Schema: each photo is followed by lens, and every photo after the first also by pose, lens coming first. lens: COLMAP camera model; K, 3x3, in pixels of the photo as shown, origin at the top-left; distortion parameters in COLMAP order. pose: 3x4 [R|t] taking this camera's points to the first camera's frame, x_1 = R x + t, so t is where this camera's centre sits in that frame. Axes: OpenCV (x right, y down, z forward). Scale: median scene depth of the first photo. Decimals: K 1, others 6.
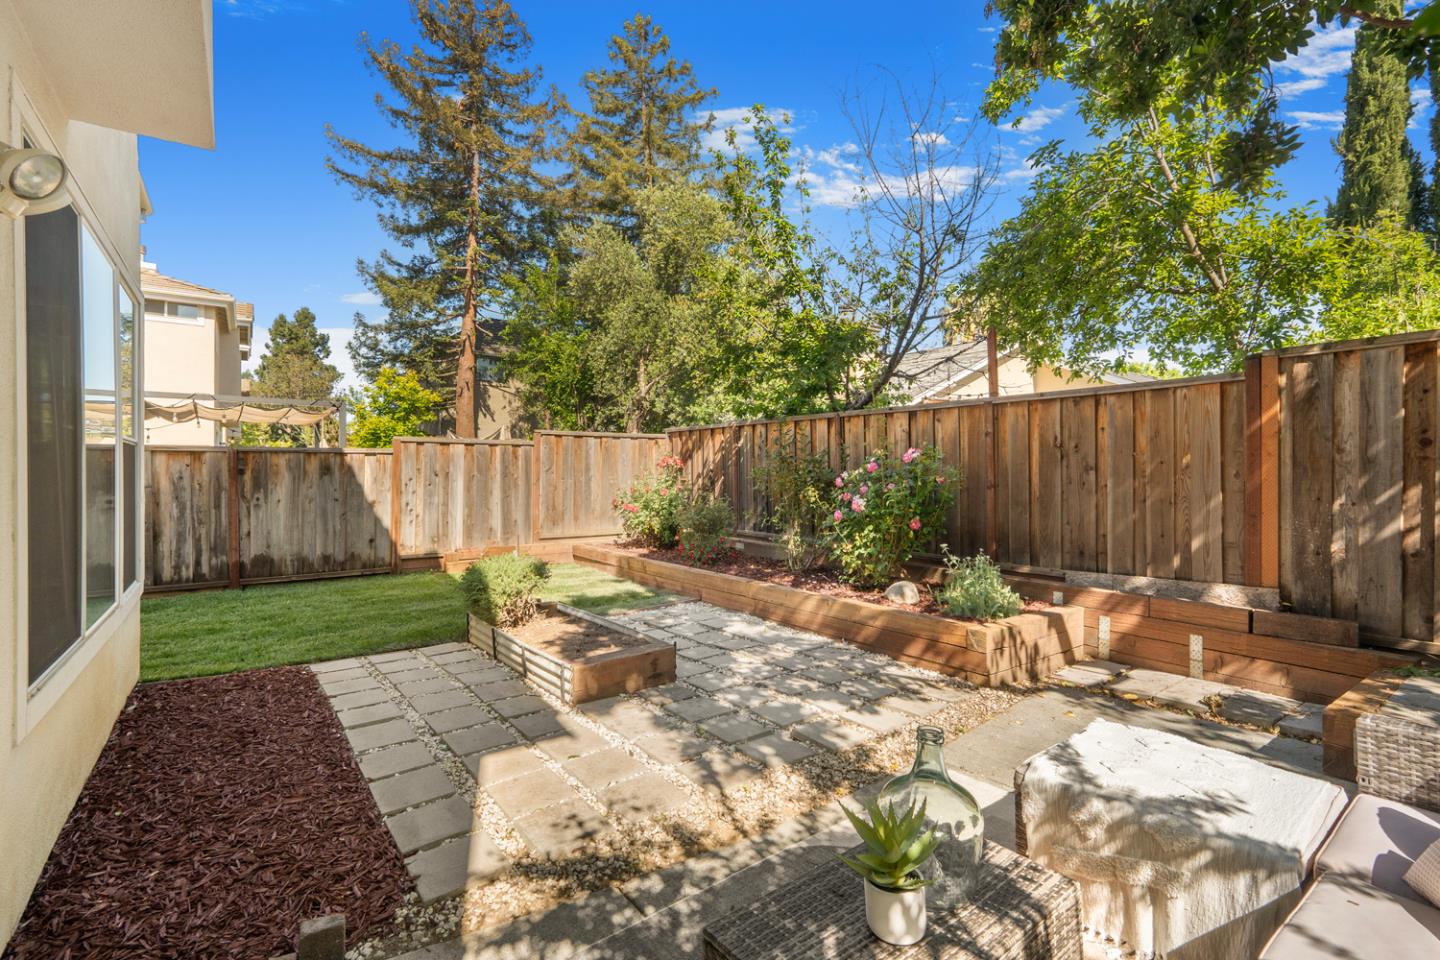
lens RADIAL K [[655.5, 0, 728.8], [0, 655.5, 476.4], [0, 0, 1]] dist [-0.009016, 0.000025]
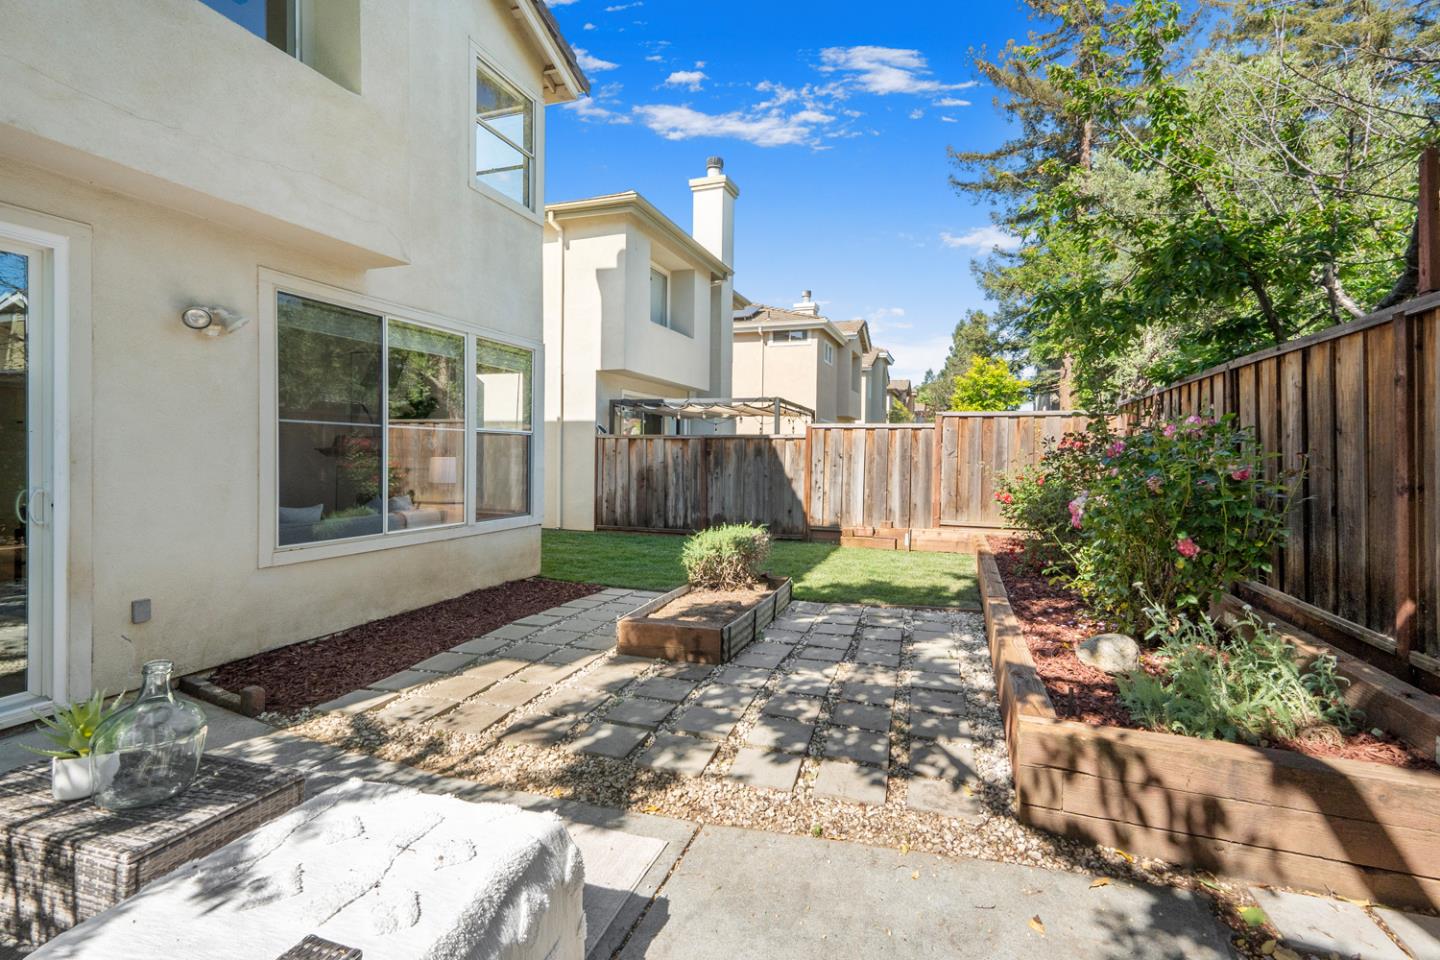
lens RADIAL K [[648.4, 0, 725.8], [0, 648.4, 453.6], [0, 0, 1]] dist [0.018707, -0.000152]
pose [[0.570925, 0.005915, -0.820981, 0.674702], [-0.016646, 0.999852, -0.004373, -0.000494], [0.820834, 0.016163, 0.570938, 0.411244]]
